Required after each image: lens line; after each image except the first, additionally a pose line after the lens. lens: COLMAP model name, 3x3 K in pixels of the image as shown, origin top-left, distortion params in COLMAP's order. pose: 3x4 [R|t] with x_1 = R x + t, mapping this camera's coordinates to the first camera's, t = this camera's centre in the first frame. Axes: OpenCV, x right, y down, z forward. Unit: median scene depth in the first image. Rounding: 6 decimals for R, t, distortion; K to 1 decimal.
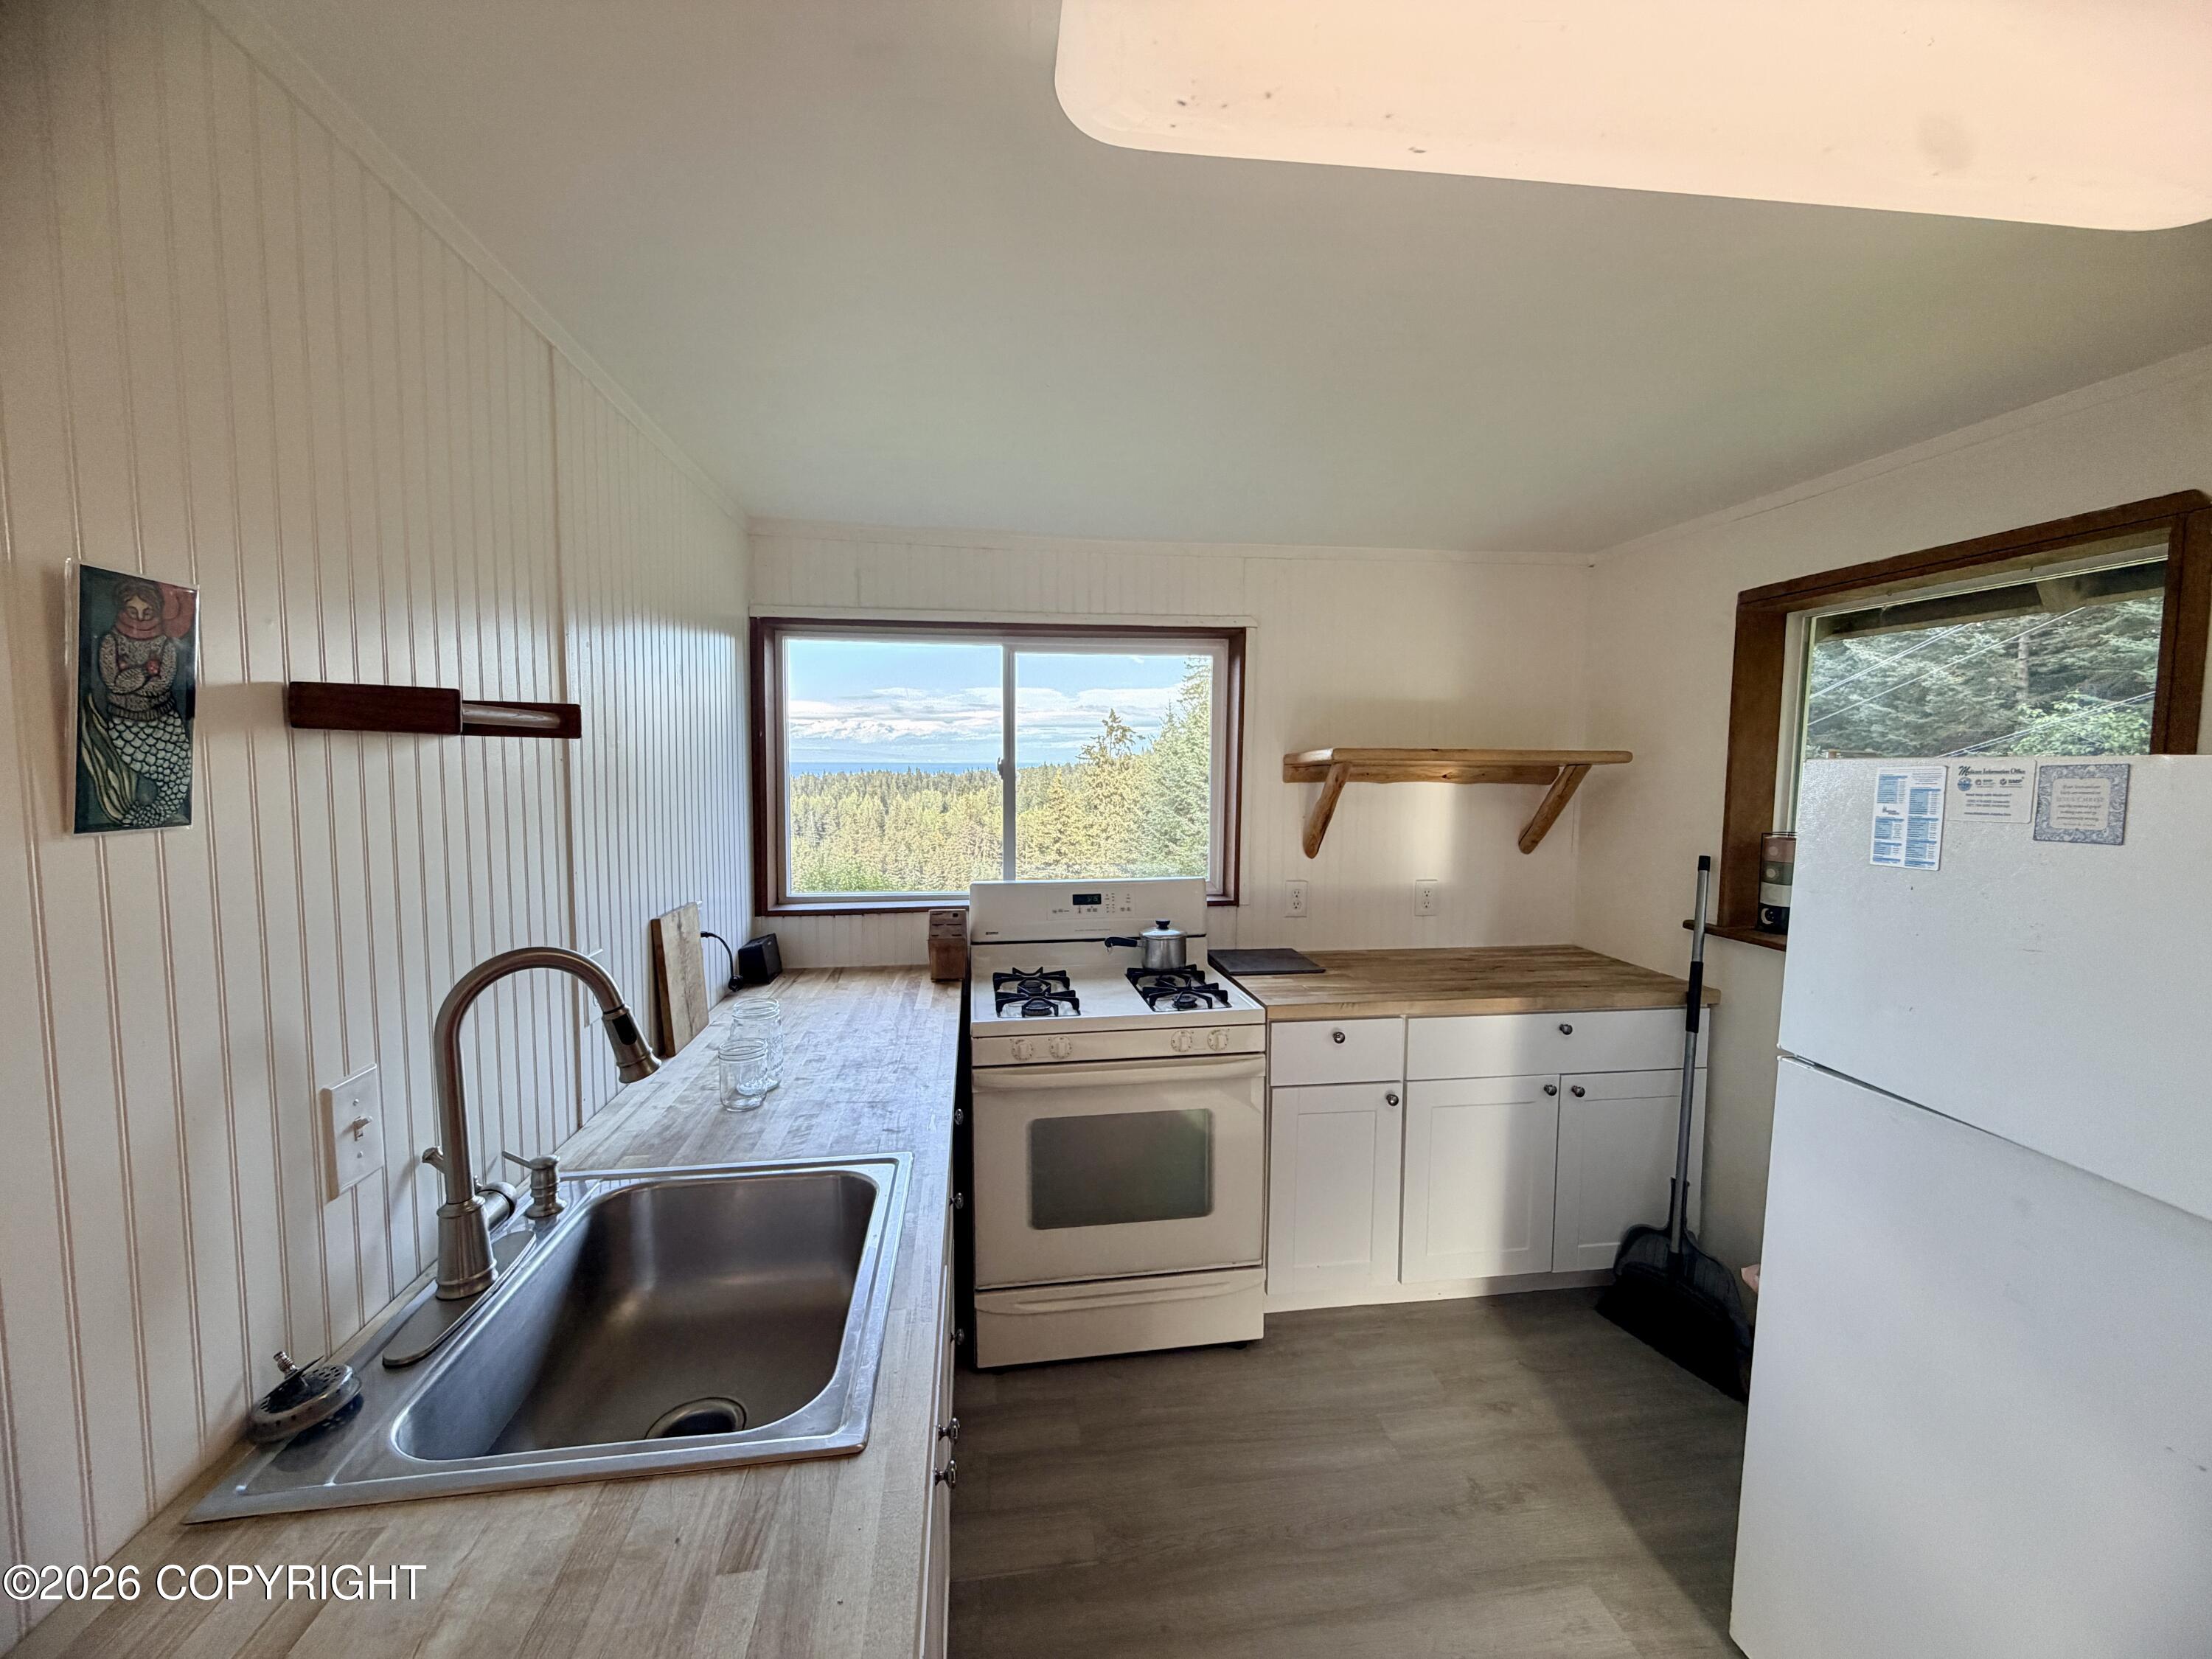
lens RADIAL K [[896.0, 0, 1091.7], [0, 896.0, 820.7], [0, 0, 1]] dist [-0.000161, -0.000078]
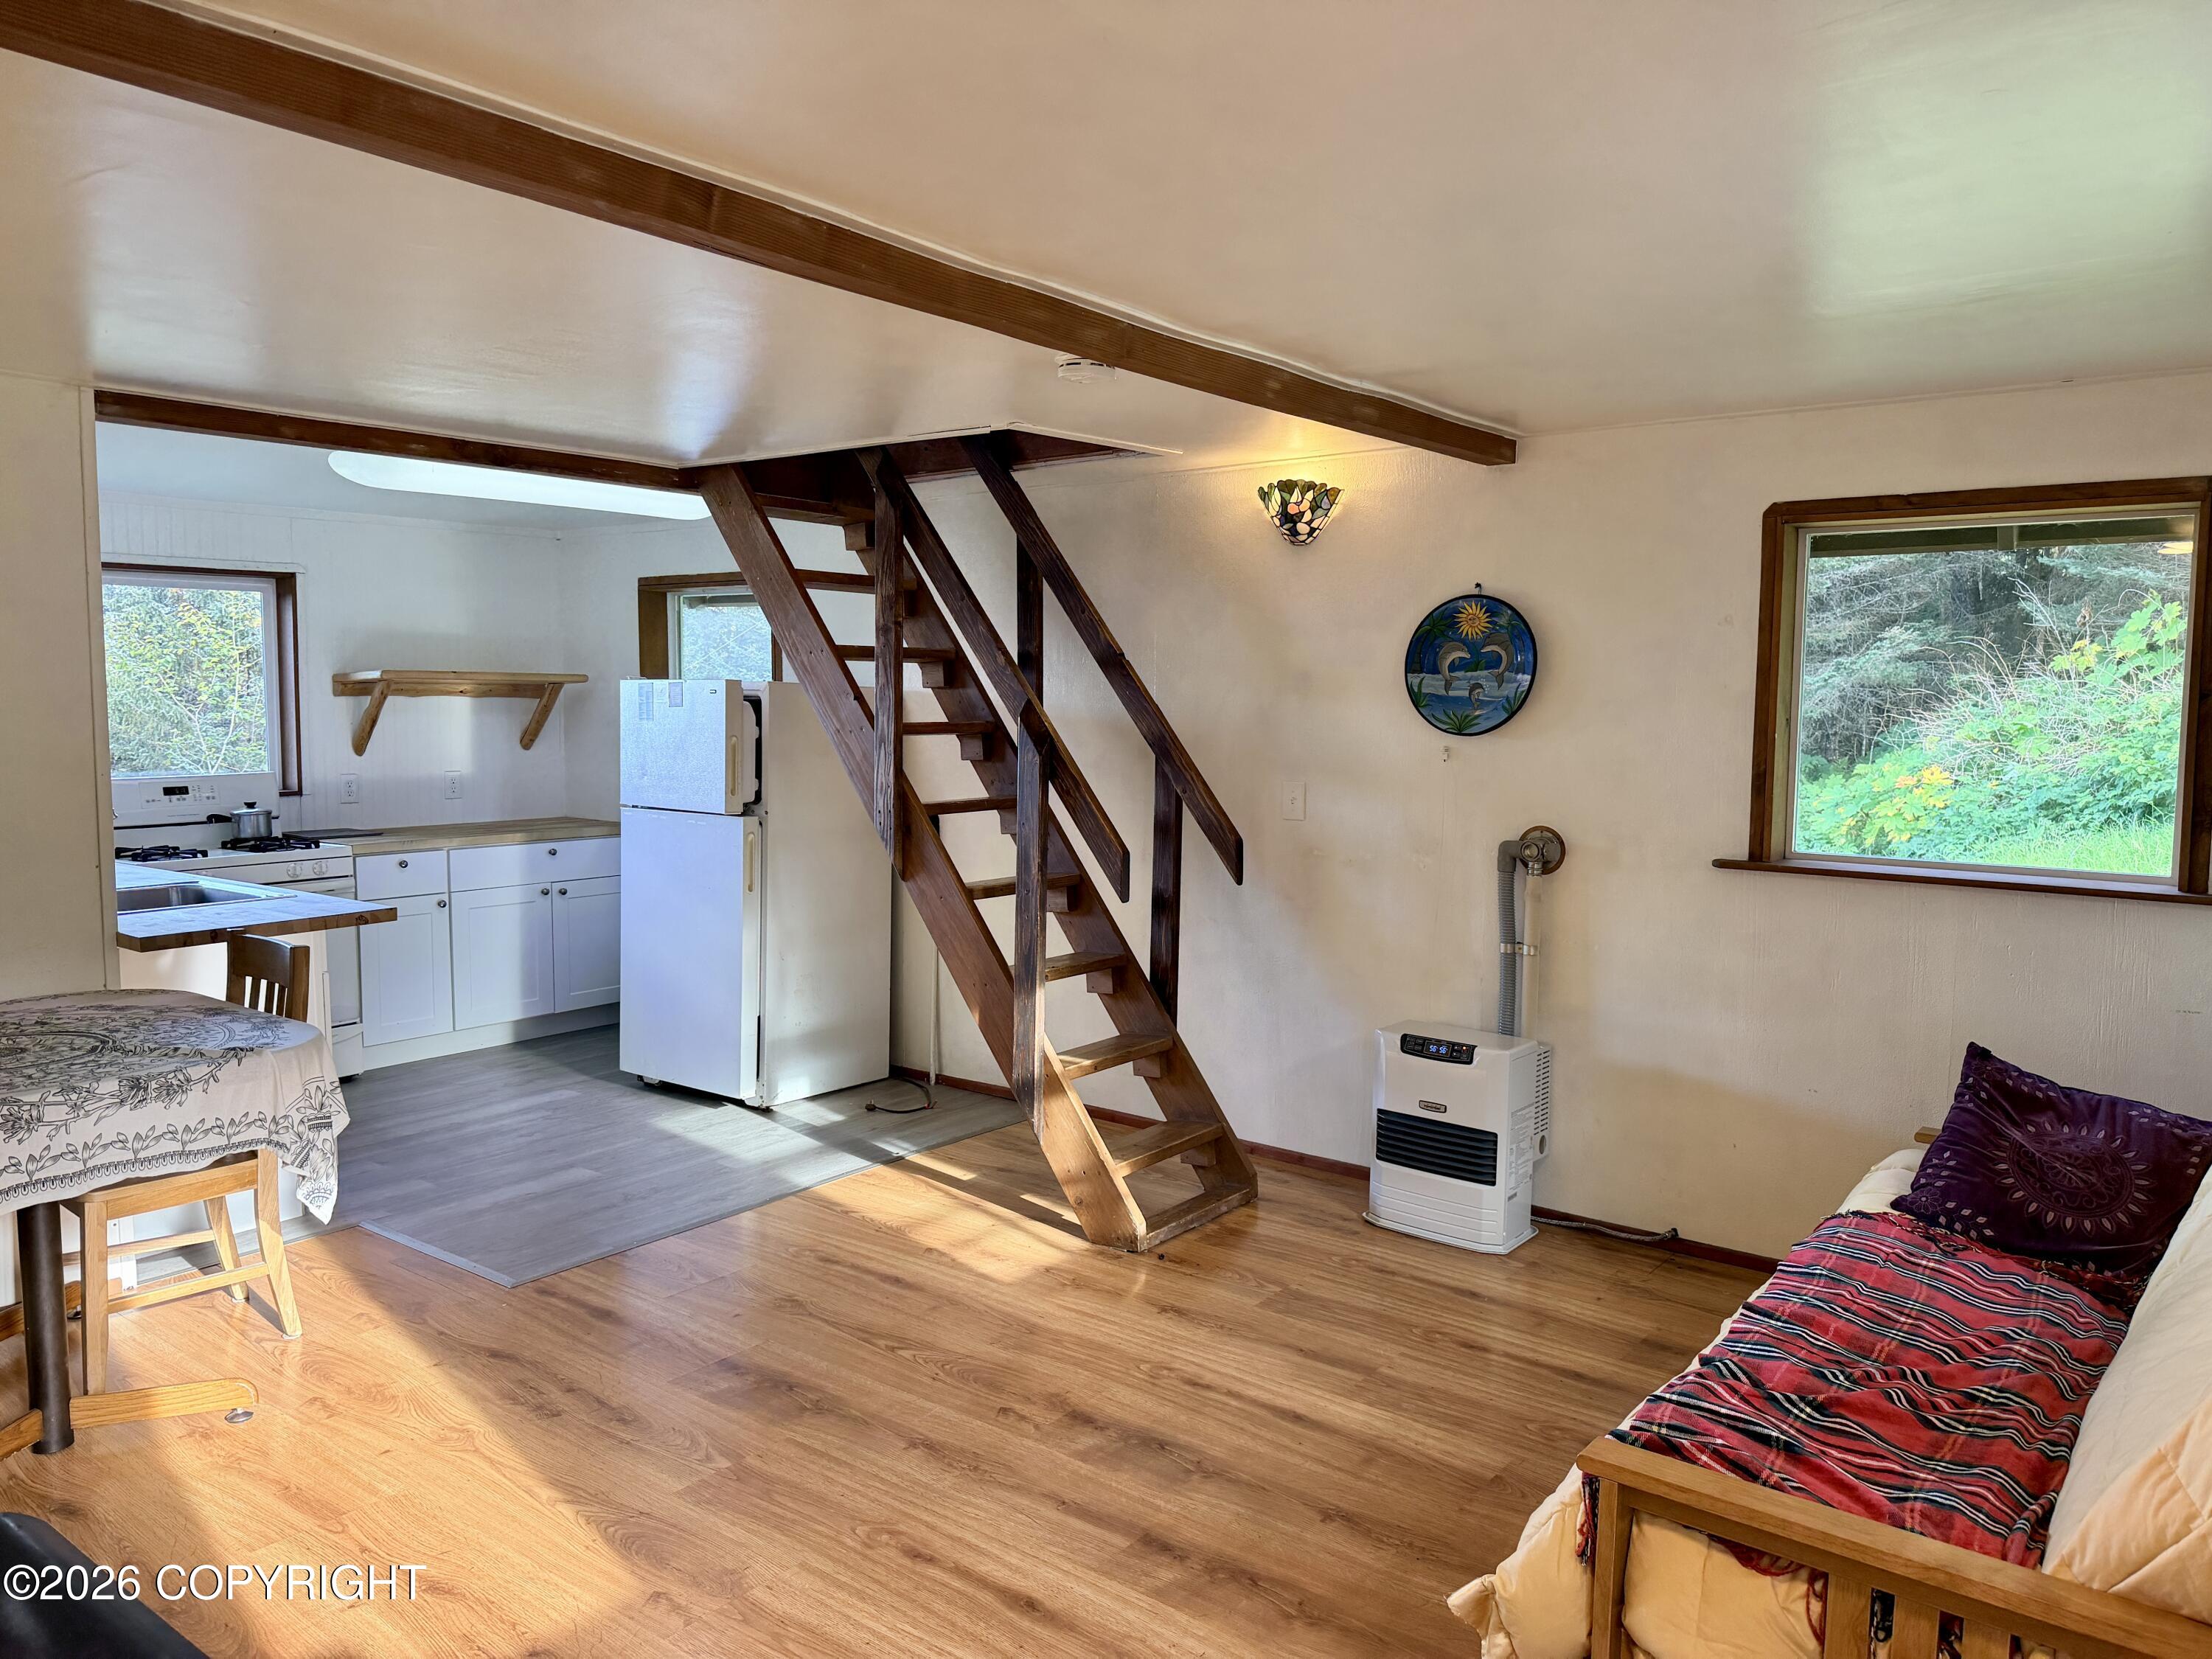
lens RADIAL K [[1536.1, 0, 1106.0], [0, 1536.1, 829.5], [0, 0, 1]] dist [0.086964, -0.124784]
pose [[0.711895, -0.062389, 0.699509, -0.629362], [0.044467, 0.998052, 0.043761, 0.109401], [-0.700876, -0.000048, 0.713283, -1.501359]]
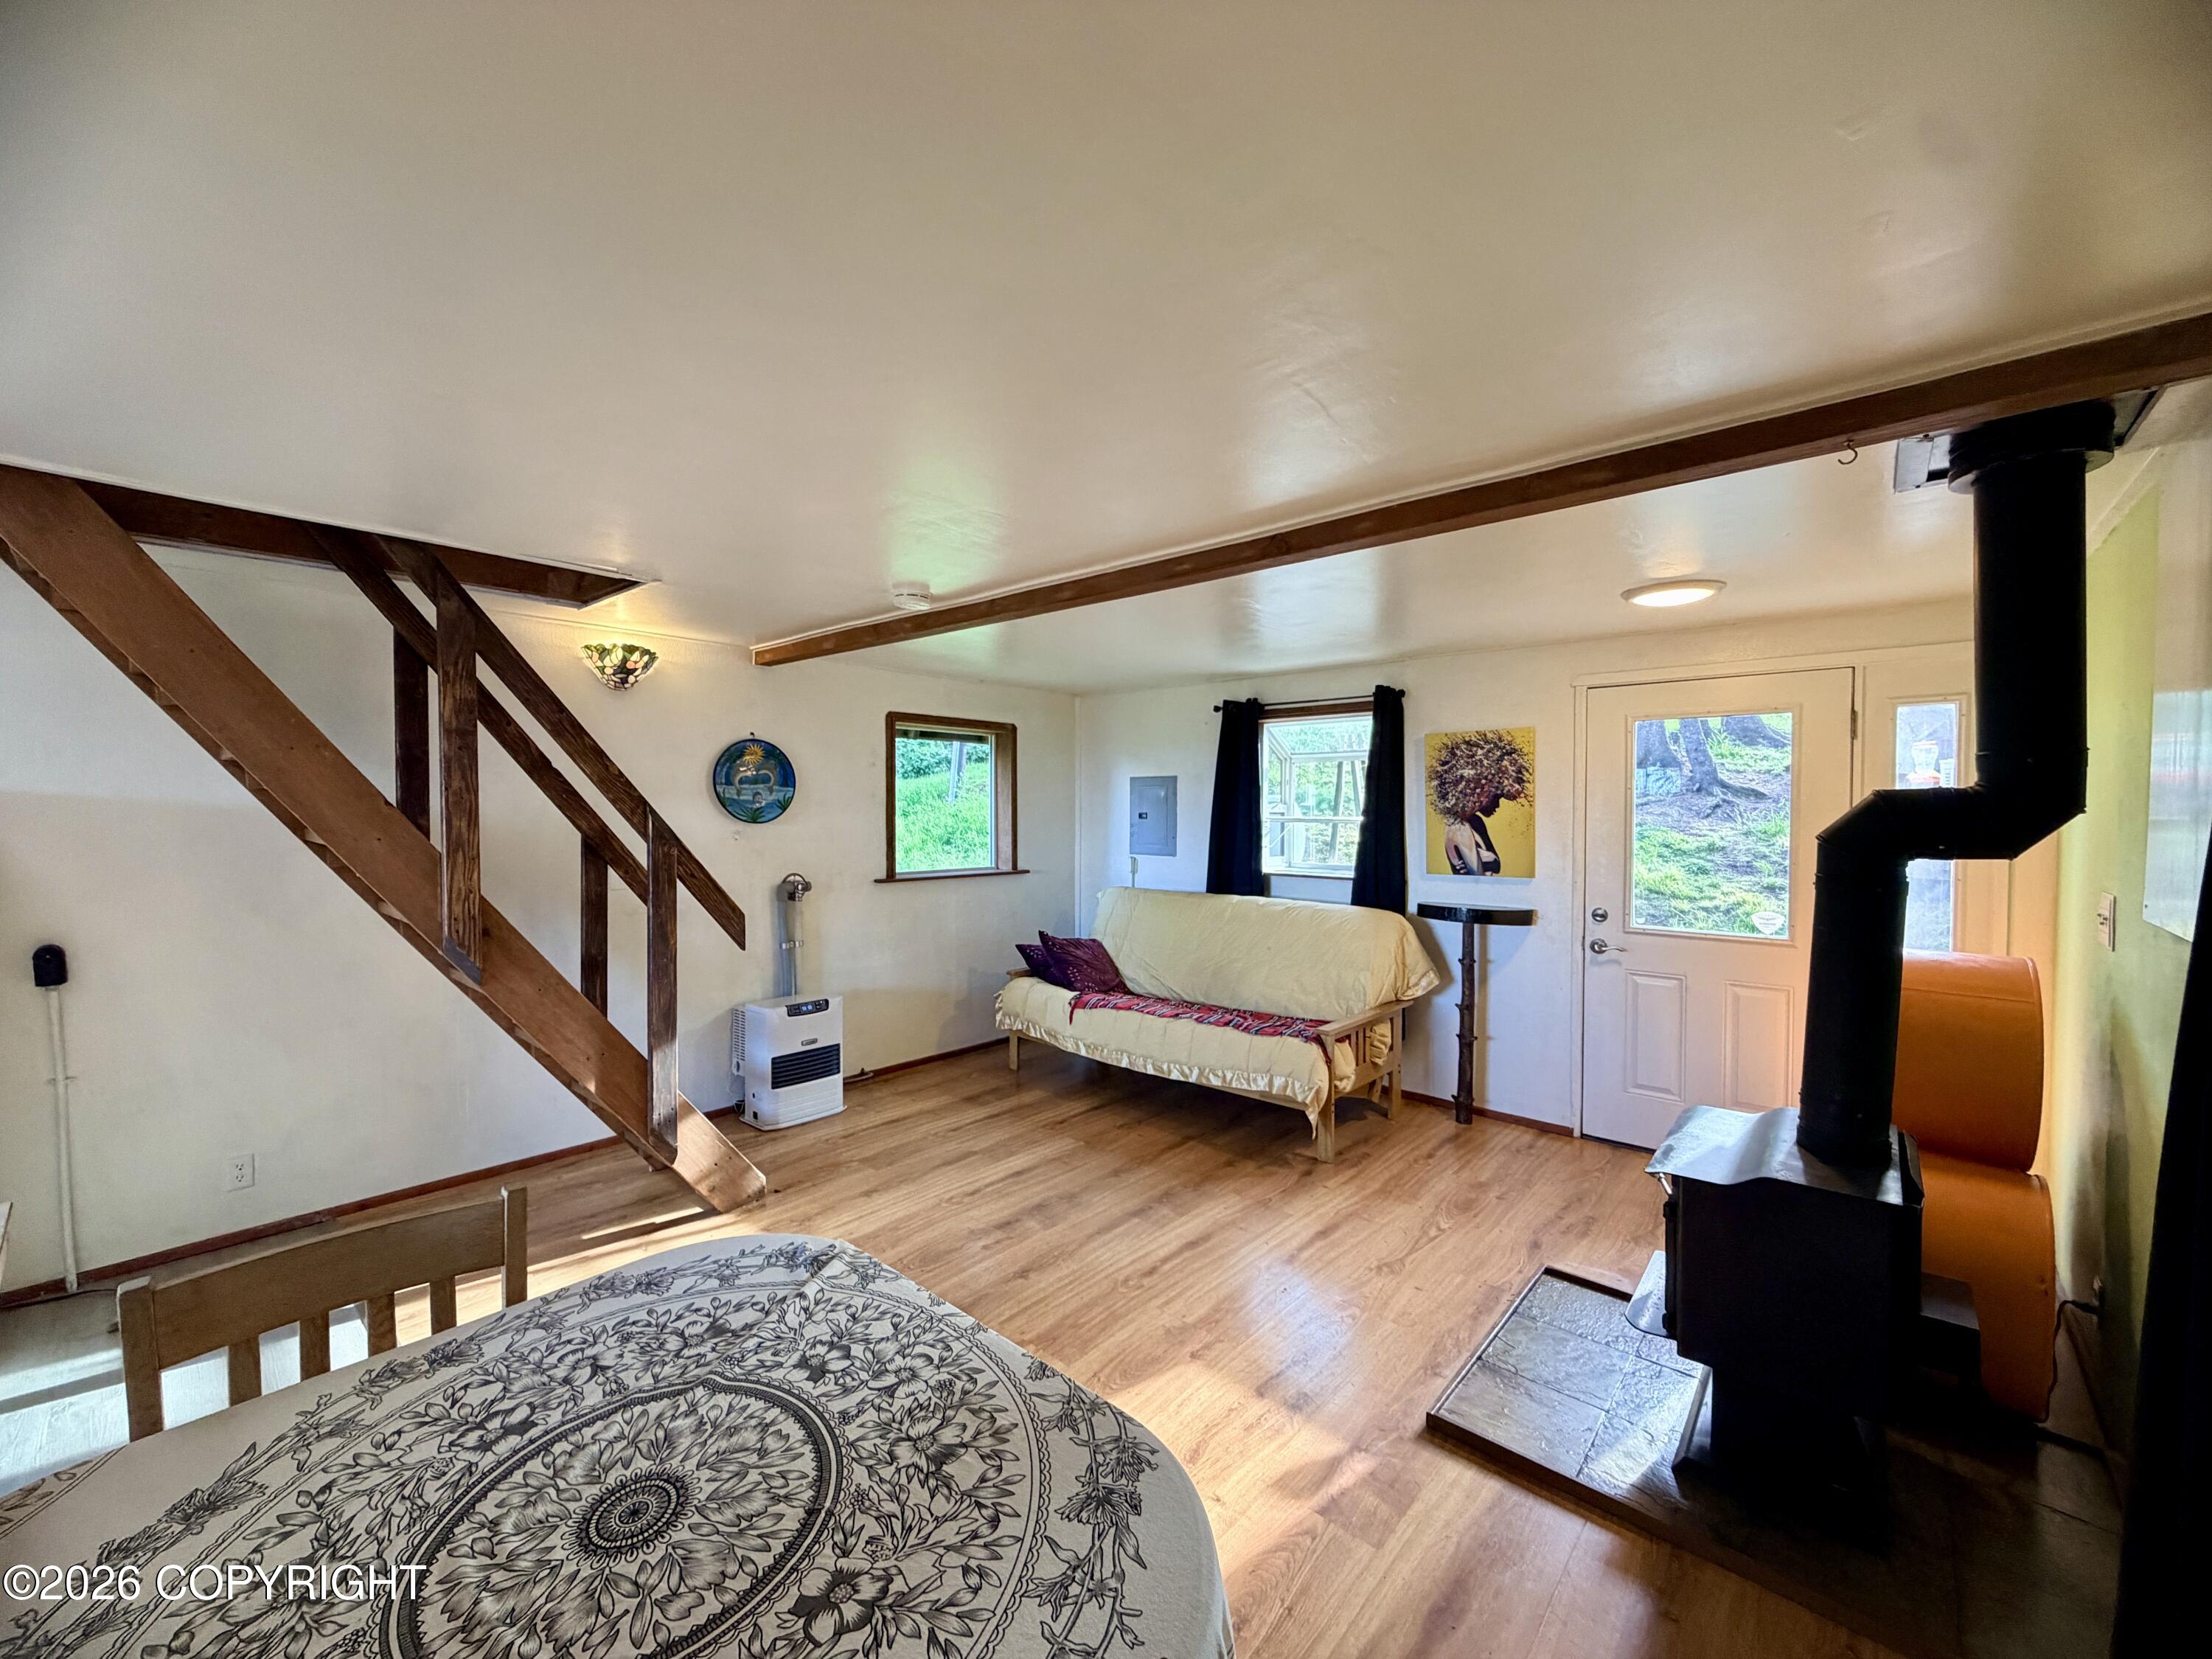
lens RADIAL K [[885.7, 0, 1098.0], [0, 885.7, 827.6], [0, 0, 1]] dist [0.009278, 0.000080]
pose [[-0.651381, -0.033714, 0.758002, -0.784149], [0.037132, 0.996399, 0.076226, 0.006483], [-0.757842, 0.077798, -0.647783, -0.003807]]
